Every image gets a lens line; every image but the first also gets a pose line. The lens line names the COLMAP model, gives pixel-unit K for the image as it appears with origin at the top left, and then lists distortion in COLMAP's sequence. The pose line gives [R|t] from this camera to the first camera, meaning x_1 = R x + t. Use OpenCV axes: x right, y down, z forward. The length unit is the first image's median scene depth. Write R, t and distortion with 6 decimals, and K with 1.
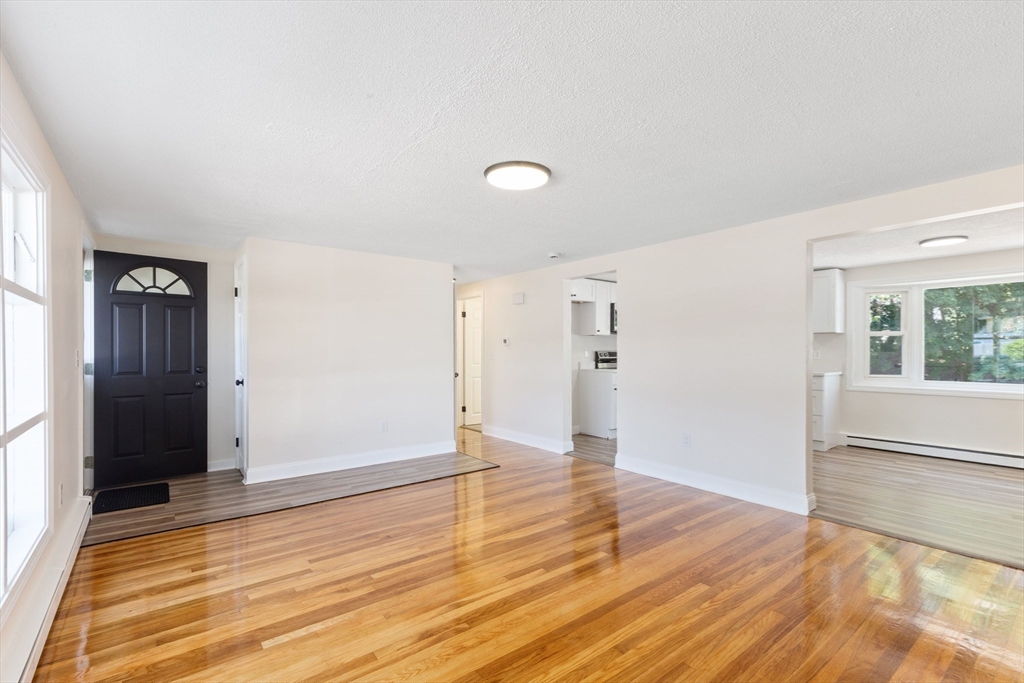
lens RADIAL K [[462.8, 0, 523.6], [0, 462.8, 348.6], [0, 0, 1]] dist [0.015567, -0.000133]
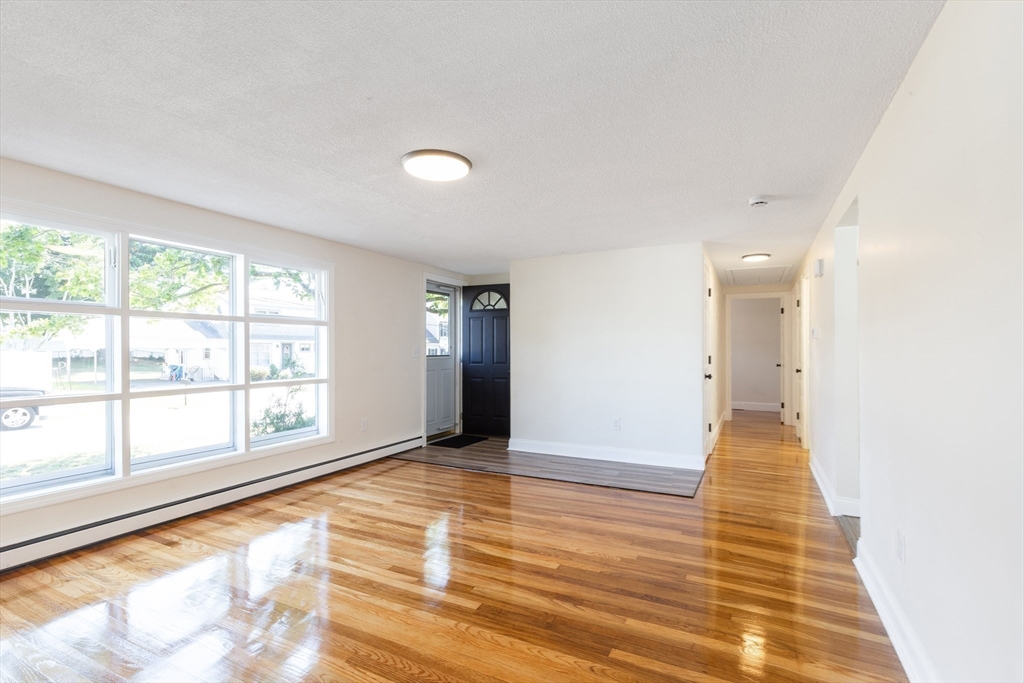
lens RADIAL K [[462.8, 0, 523.6], [0, 462.8, 348.6], [0, 0, 1]] dist [0.015567, -0.000133]
pose [[0.421168, -0.003540, -0.906976, 0.618188], [0.011407, 0.999934, 0.001394, 0.006025], [0.906911, -0.010933, 0.421181, 0.504545]]
